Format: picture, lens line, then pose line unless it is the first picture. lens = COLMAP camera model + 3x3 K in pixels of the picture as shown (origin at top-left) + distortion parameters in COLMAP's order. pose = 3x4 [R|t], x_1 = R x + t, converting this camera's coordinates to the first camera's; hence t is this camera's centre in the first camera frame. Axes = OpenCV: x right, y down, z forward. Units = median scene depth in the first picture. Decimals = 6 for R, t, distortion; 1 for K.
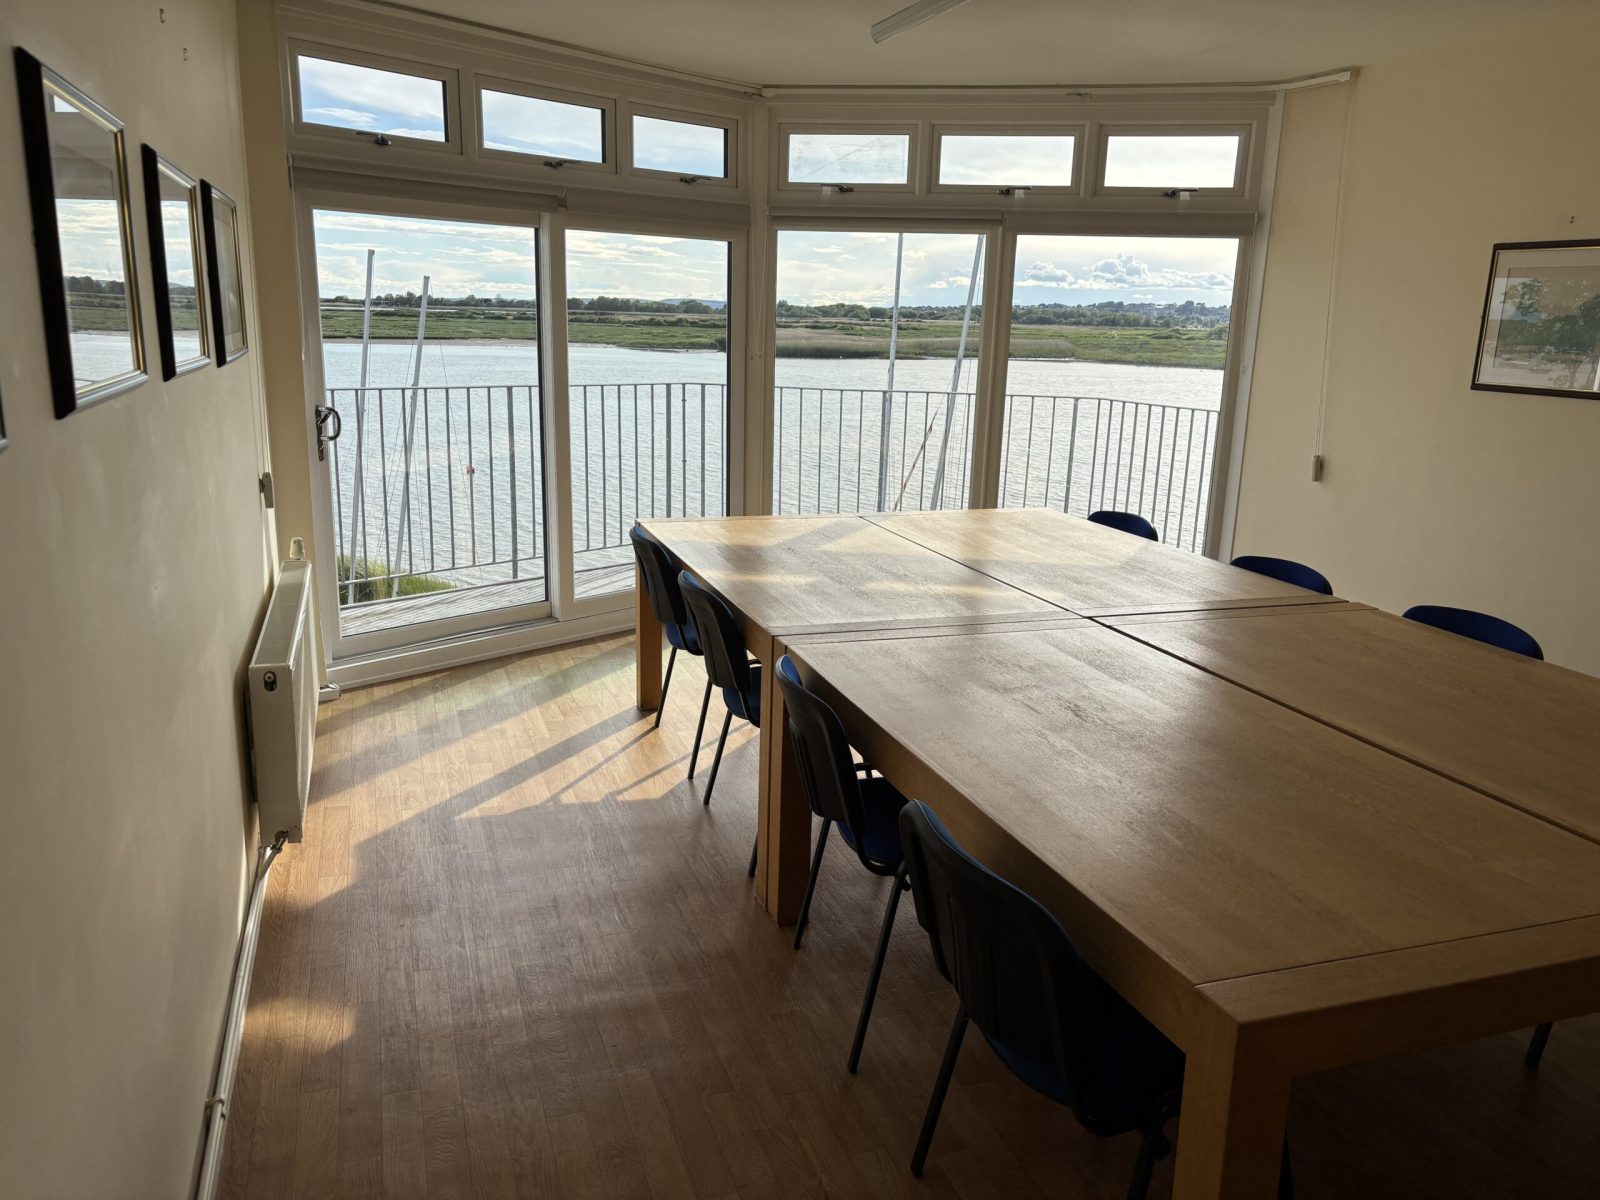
lens RADIAL K [[1222.7, 0, 800.0], [0, 1222.7, 600.0], [0, 0, 1]] dist [0.073740, -0.177208]
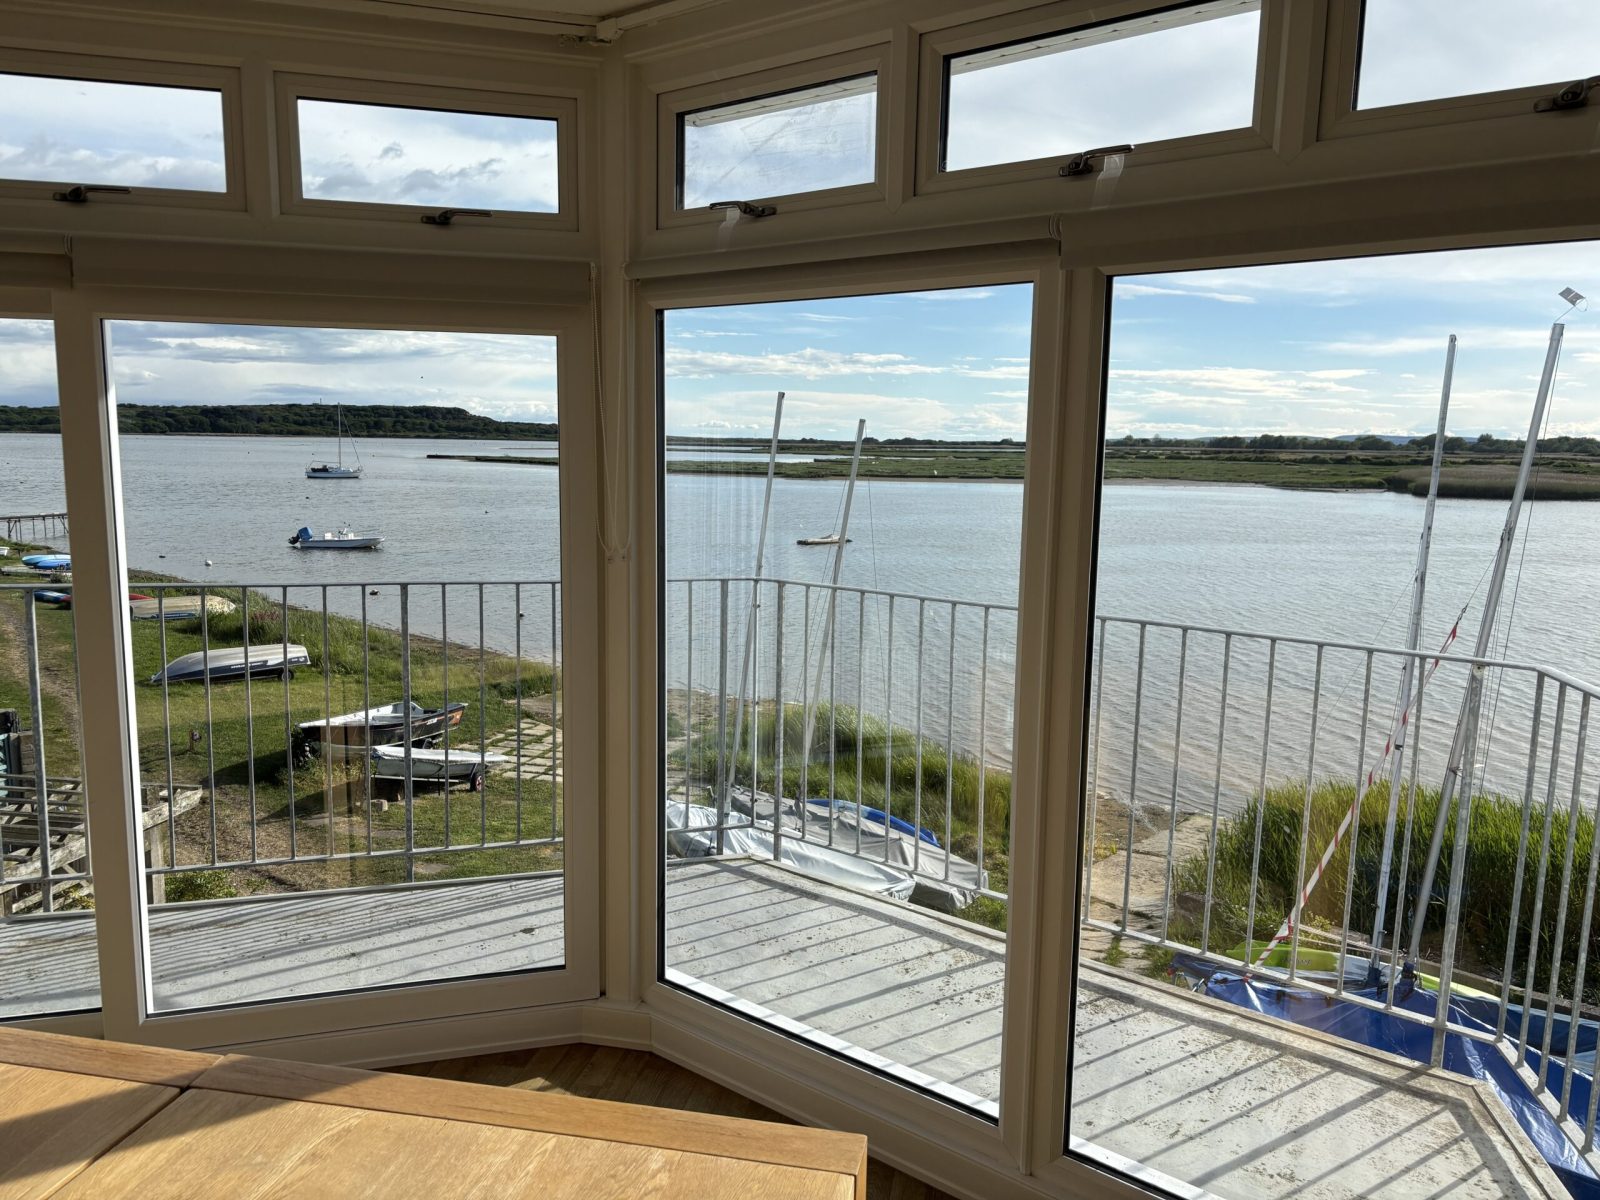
lens RADIAL K [[1194.9, 0, 808.8], [0, 1194.9, 595.6], [0, 0, 1]] dist [0.037185, -0.046128]
pose [[0.862448, 0.052184, -0.503448, 0.283187], [-0.107252, 0.990925, -0.081019, -0.155570], [0.494651, 0.123871, 0.860219, 0.635812]]
